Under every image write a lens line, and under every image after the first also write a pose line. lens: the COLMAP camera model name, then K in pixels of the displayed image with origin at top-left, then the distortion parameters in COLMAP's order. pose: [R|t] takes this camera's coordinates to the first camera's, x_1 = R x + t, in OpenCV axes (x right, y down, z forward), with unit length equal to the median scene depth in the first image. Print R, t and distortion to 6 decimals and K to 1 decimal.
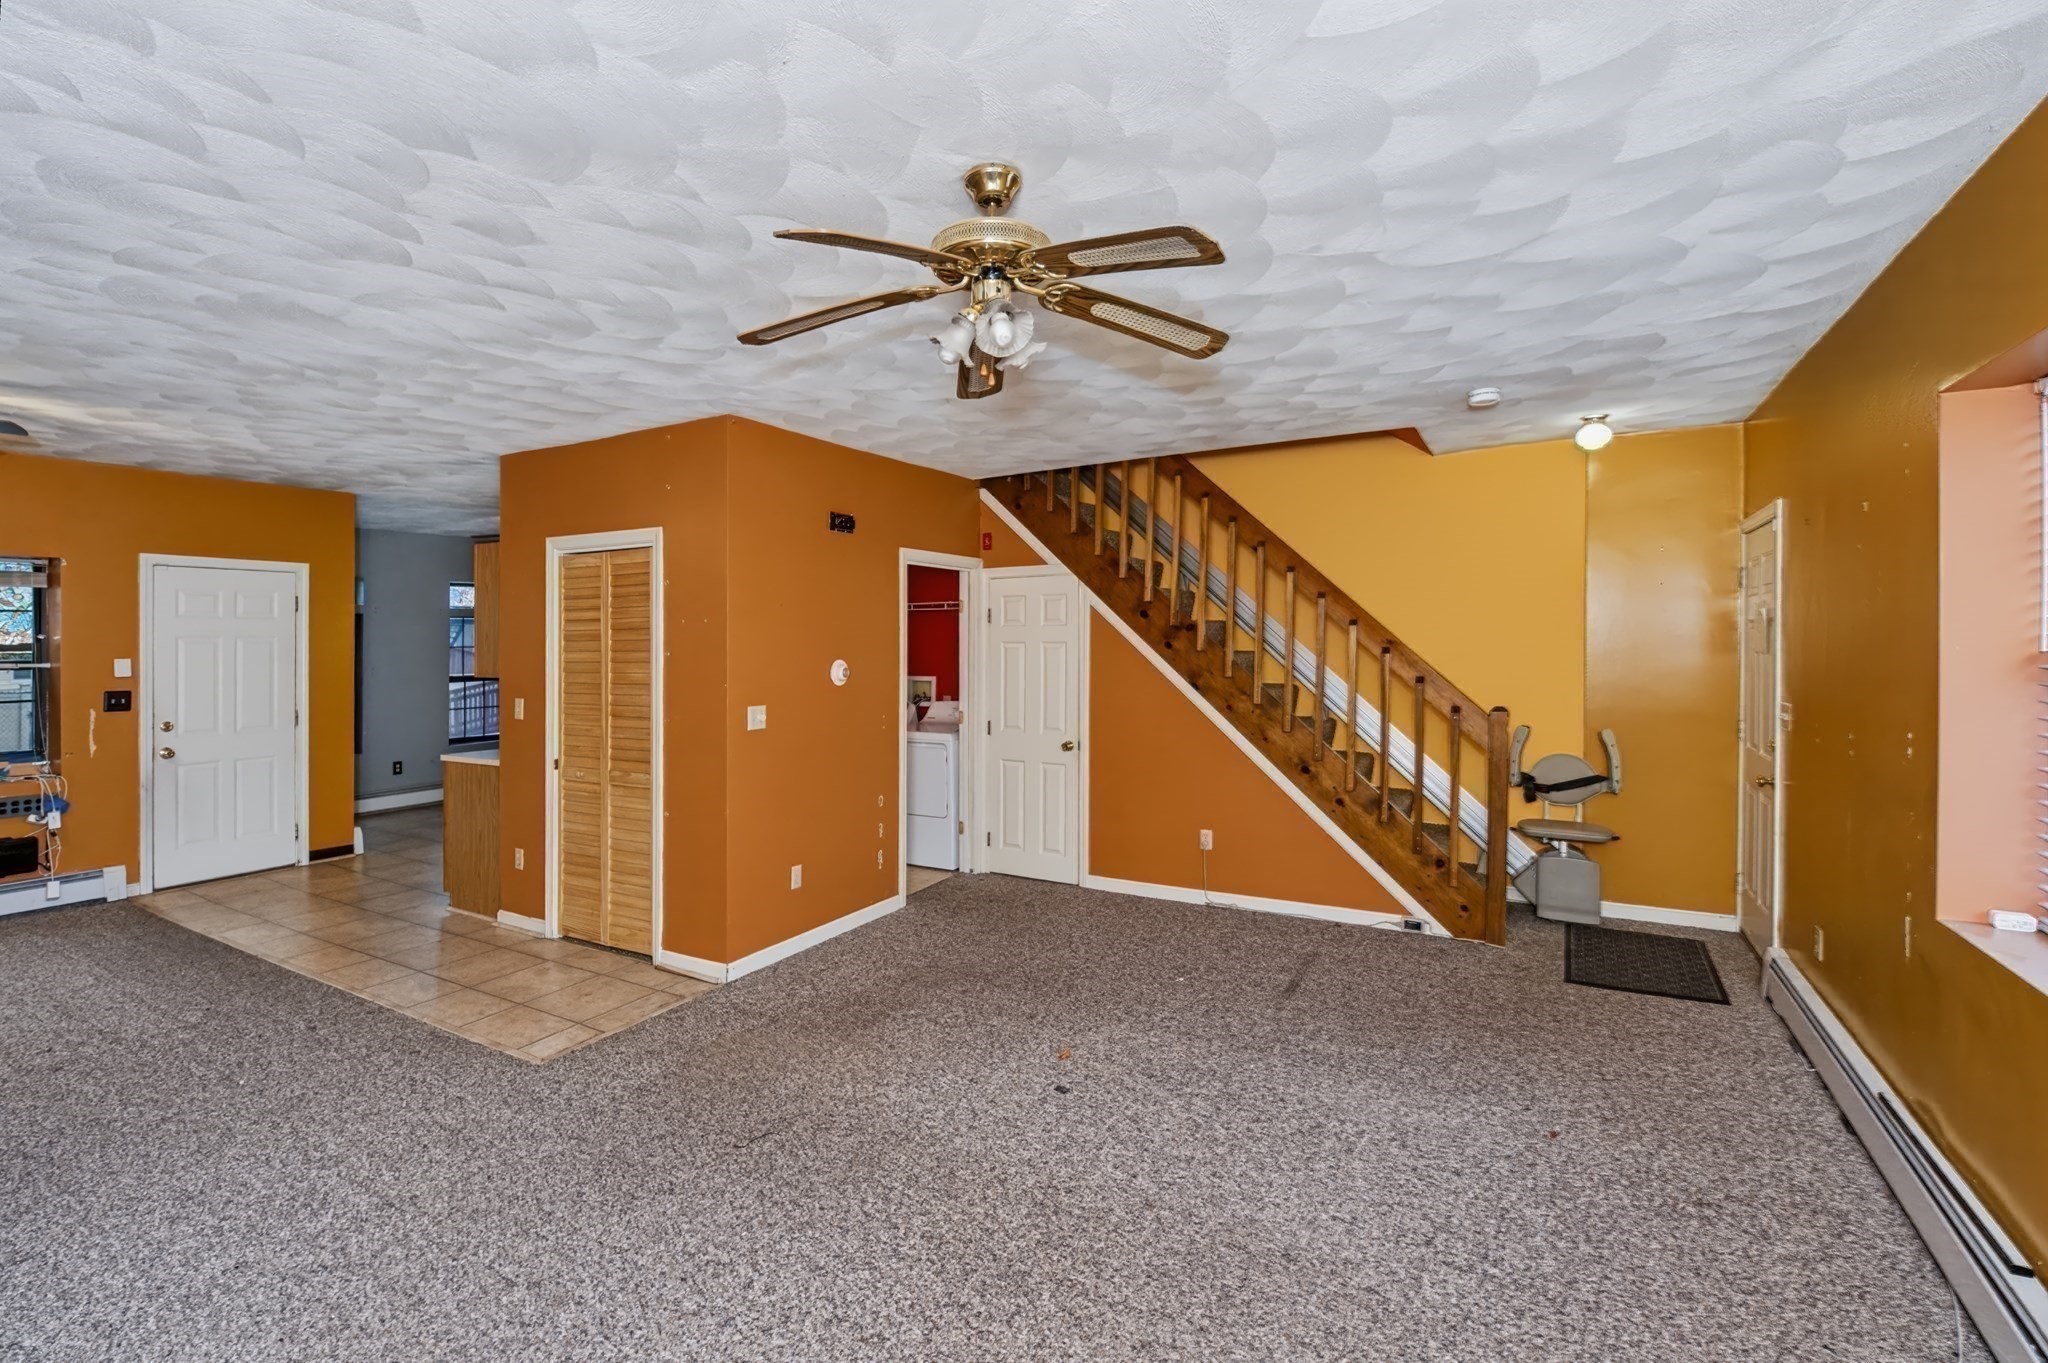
lens RADIAL K [[947.3, 0, 1045.9], [0, 947.3, 619.1], [0, 0, 1]] dist [-0.001561, -0.008656]
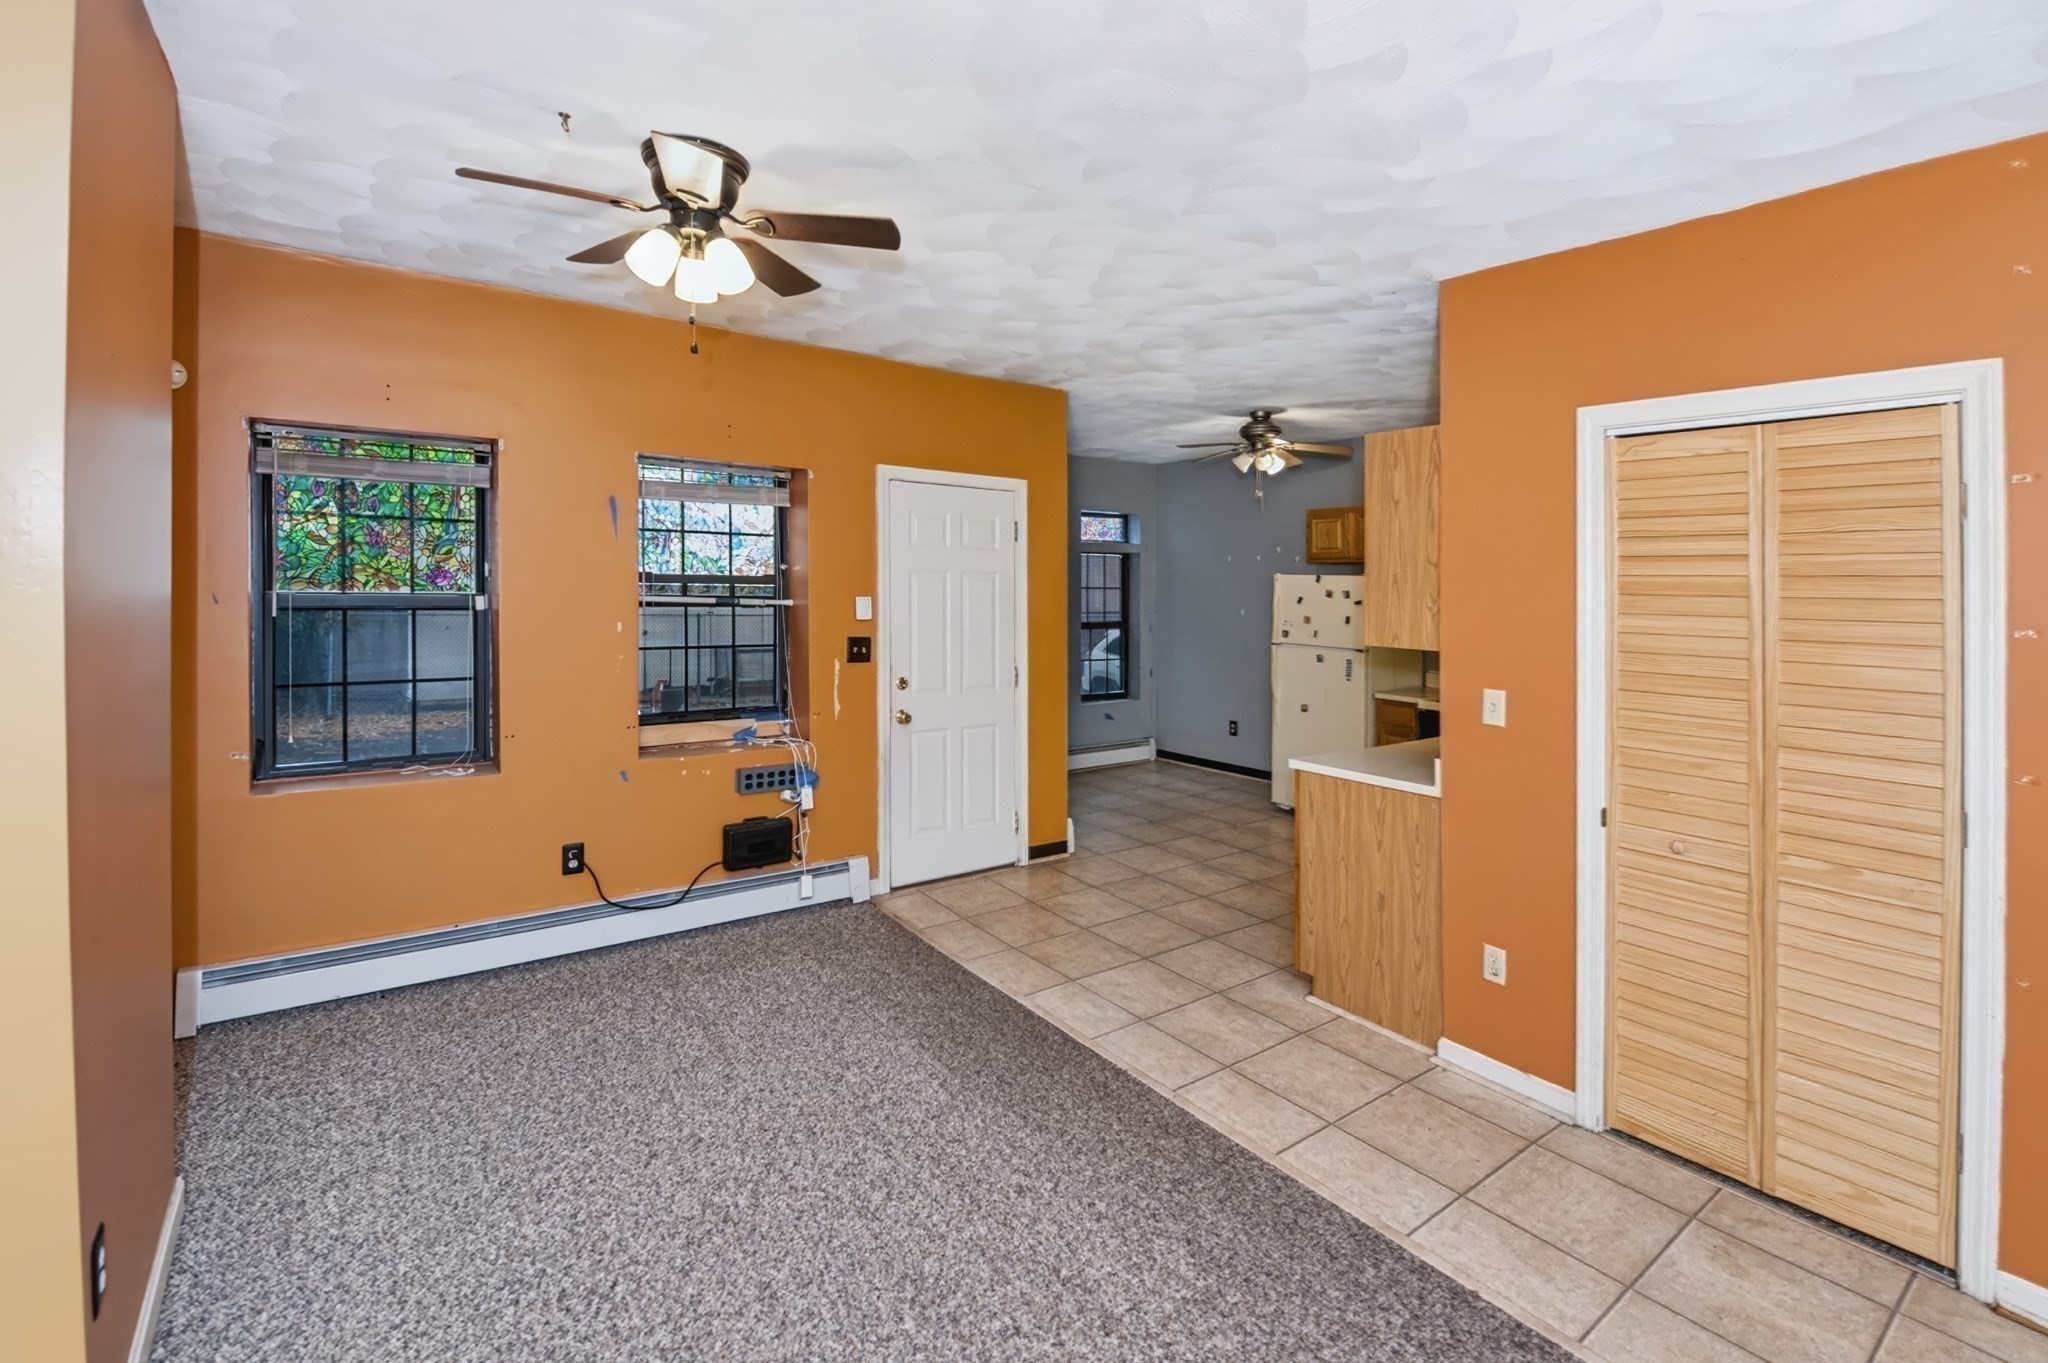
lens RADIAL K [[947.3, 0, 1002.0], [0, 947.3, 584.9], [0, 0, 1]] dist [-0.001561, -0.008656]
pose [[0.909008, 0.027677, -0.415860, -0.710459], [-0.018221, 0.999478, 0.026692, 0.011203], [0.416381, -0.016686, 0.909037, 0.413696]]
